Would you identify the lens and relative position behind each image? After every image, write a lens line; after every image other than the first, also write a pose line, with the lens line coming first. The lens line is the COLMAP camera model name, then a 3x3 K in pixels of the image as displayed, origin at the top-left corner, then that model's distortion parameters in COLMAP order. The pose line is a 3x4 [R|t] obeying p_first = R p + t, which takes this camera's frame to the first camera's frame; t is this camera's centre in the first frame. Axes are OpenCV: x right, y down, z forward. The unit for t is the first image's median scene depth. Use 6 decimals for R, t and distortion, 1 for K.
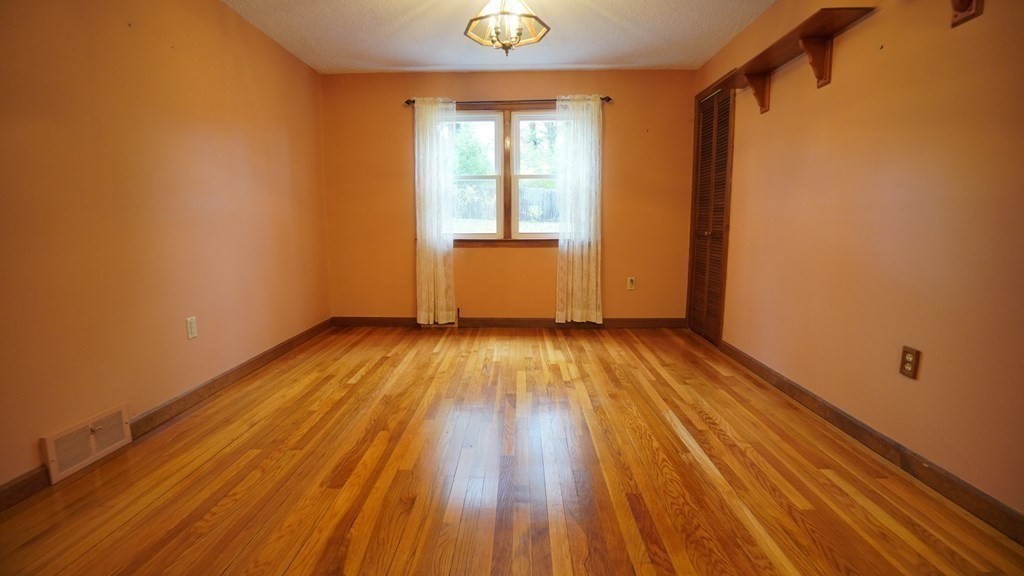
lens RADIAL K [[450.0, 0, 510.5], [0, 450.0, 282.4], [0, 0, 1]] dist [-0.051821, 0.008901]
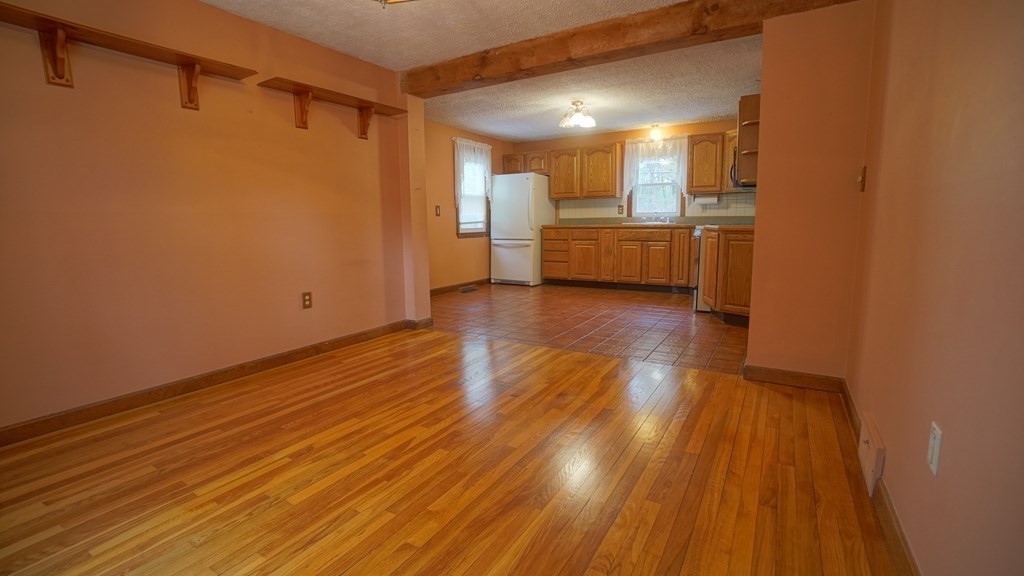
lens RADIAL K [[450.0, 0, 505.2], [0, 450.0, 285.3], [0, 0, 1]] dist [-0.051821, 0.008901]
pose [[-0.860349, -0.059193, 0.506256, -0.470787], [0.079788, 0.965349, 0.248465, -0.172229], [-0.503421, 0.254160, -0.825815, 1.295078]]
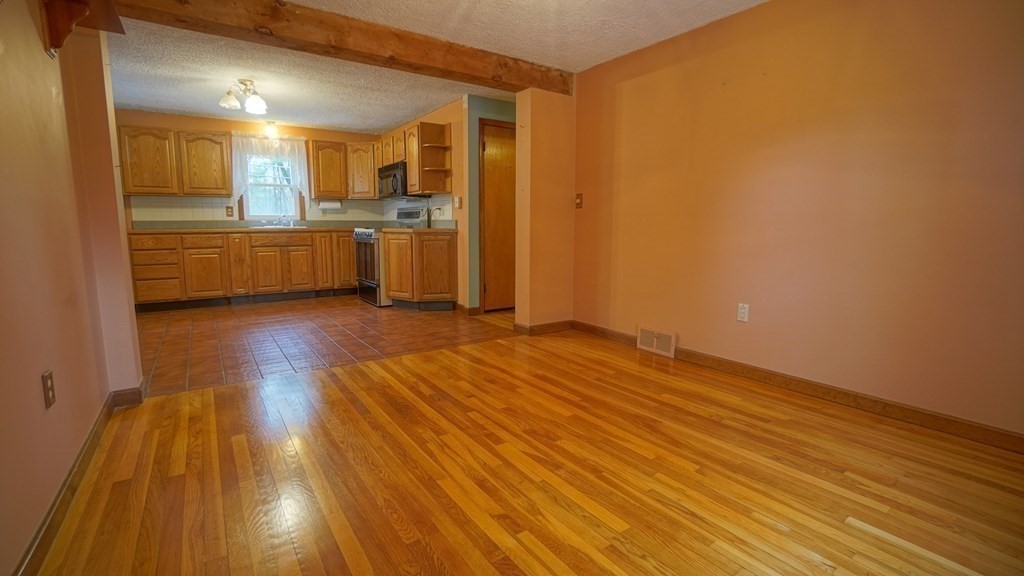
lens RADIAL K [[450.0, 0, 506.1], [0, 450.0, 285.8], [0, 0, 1]] dist [-0.051821, 0.008901]
pose [[-0.809960, 0.078285, -0.581237, 0.405118], [-0.078376, 0.967714, 0.239555, -0.171785], [0.581224, 0.239585, -0.777674, 1.290371]]
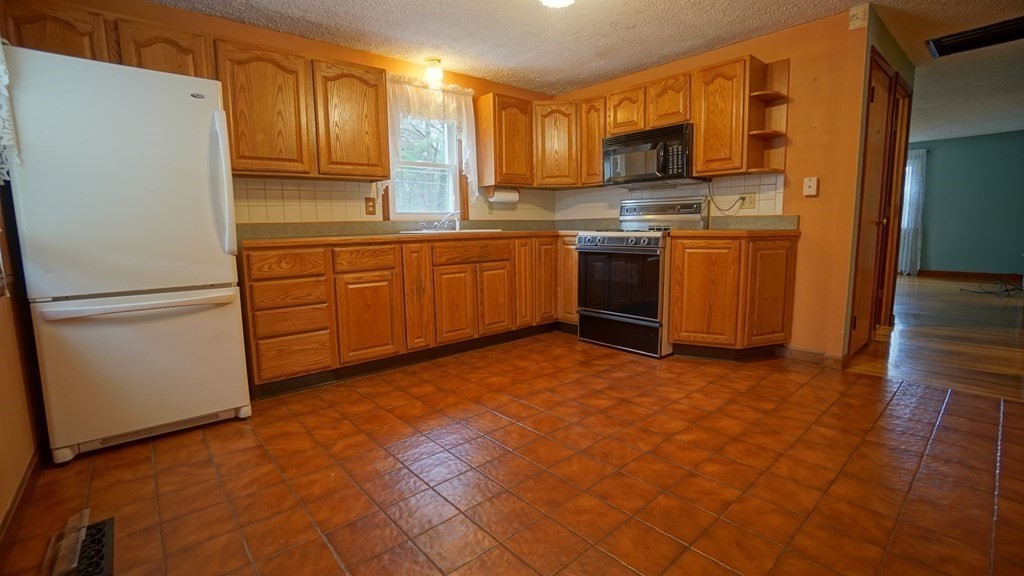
lens RADIAL K [[450.0, 0, 509.0], [0, 450.0, 284.5], [0, 0, 1]] dist [-0.051821, 0.008901]
pose [[-0.743601, 0.099042, -0.661248, 0.776993], [-0.069555, 0.972144, 0.223825, -0.011247], [0.664996, 0.212430, -0.715999, 0.083749]]
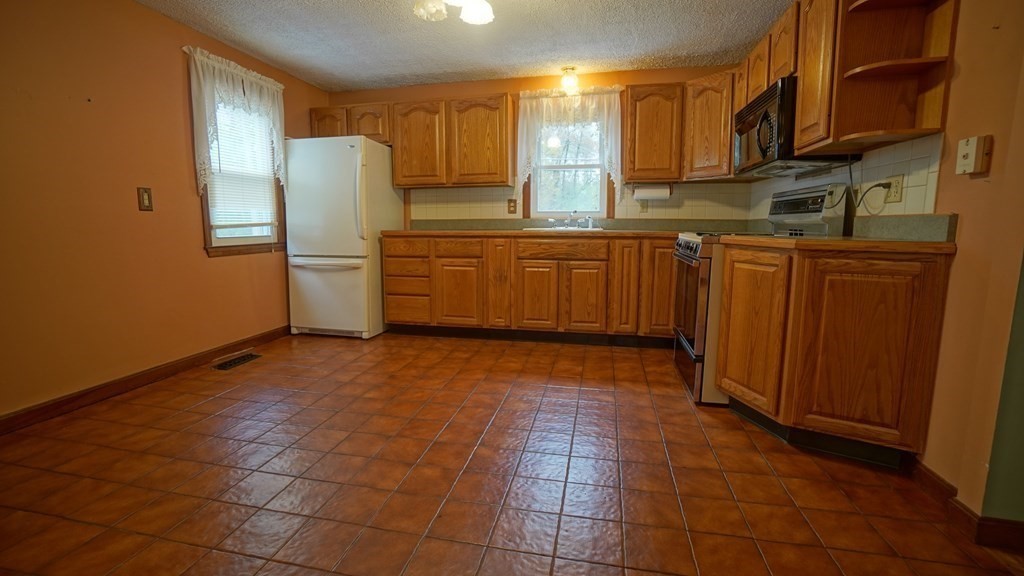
lens RADIAL K [[450.0, 0, 505.5], [0, 450.0, 285.1], [0, 0, 1]] dist [-0.051821, 0.008901]
pose [[-0.981392, -0.025142, 0.190364, -0.034966], [0.025414, 0.965662, 0.258557, -0.052589], [-0.190328, 0.258583, -0.947053, 0.386347]]
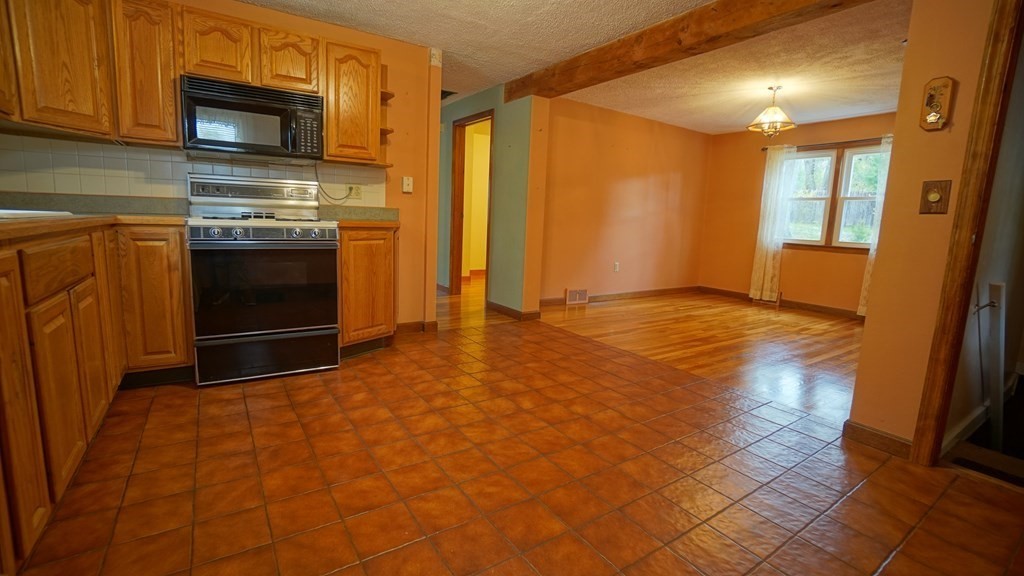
lens RADIAL K [[450.0, 0, 505.9], [0, 450.0, 283.0], [0, 0, 1]] dist [-0.051821, 0.008901]
pose [[0.568866, 0.139849, -0.810453, 0.741433], [-0.147120, 0.986845, 0.067021, 0.092915], [0.809165, 0.081107, 0.581957, -0.723497]]
